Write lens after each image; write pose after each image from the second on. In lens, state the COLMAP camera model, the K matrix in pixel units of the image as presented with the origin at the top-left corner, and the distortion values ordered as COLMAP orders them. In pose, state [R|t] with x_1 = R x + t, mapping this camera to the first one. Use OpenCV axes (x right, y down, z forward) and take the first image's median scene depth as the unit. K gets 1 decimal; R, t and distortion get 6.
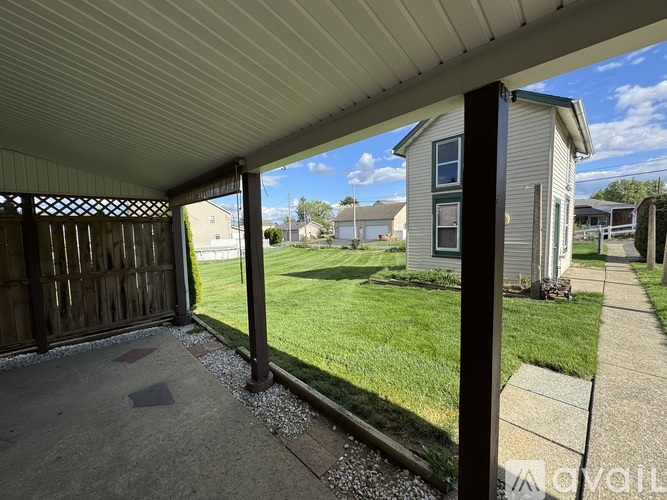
lens RADIAL K [[269.5, 0, 333.5], [0, 269.5, 250.0], [0, 0, 1]] dist [-0.000108, -0.000039]
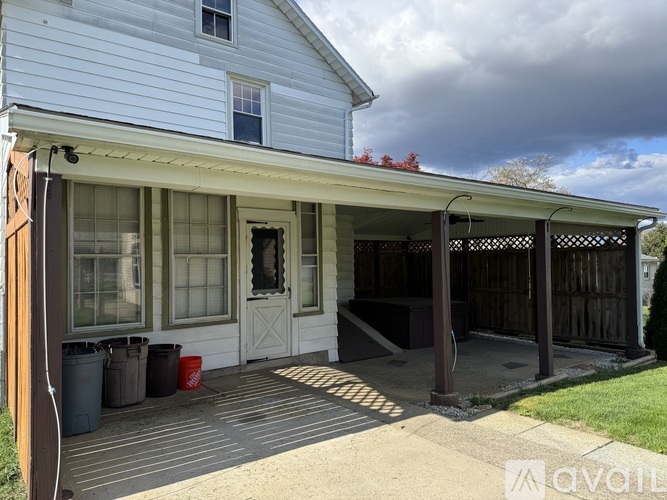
lens RADIAL K [[477.4, 0, 333.5], [0, 477.4, 250.0], [0, 0, 1]] dist [0.001260, 0.000154]
pose [[-0.124037, -0.018830, -0.992099, 1.364715], [-0.081842, 0.996608, -0.008684, -0.001301], [0.988897, 0.080118, -0.125157, 0.172779]]
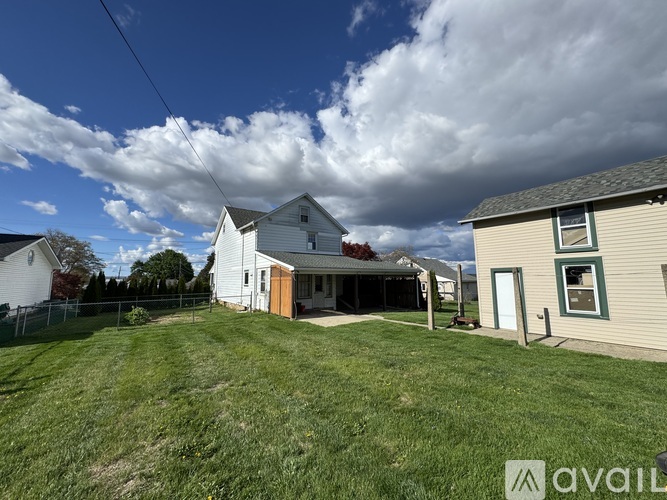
lens RADIAL K [[269.5, 0, 333.5], [0, 269.5, 250.0], [0, 0, 1]] dist [-0.000108, -0.000039]
pose [[-0.147179, -0.089284, -0.985072, 3.411239], [-0.088671, 0.993099, -0.076763, -0.152459], [0.985127, 0.076049, -0.154080, 0.483123]]
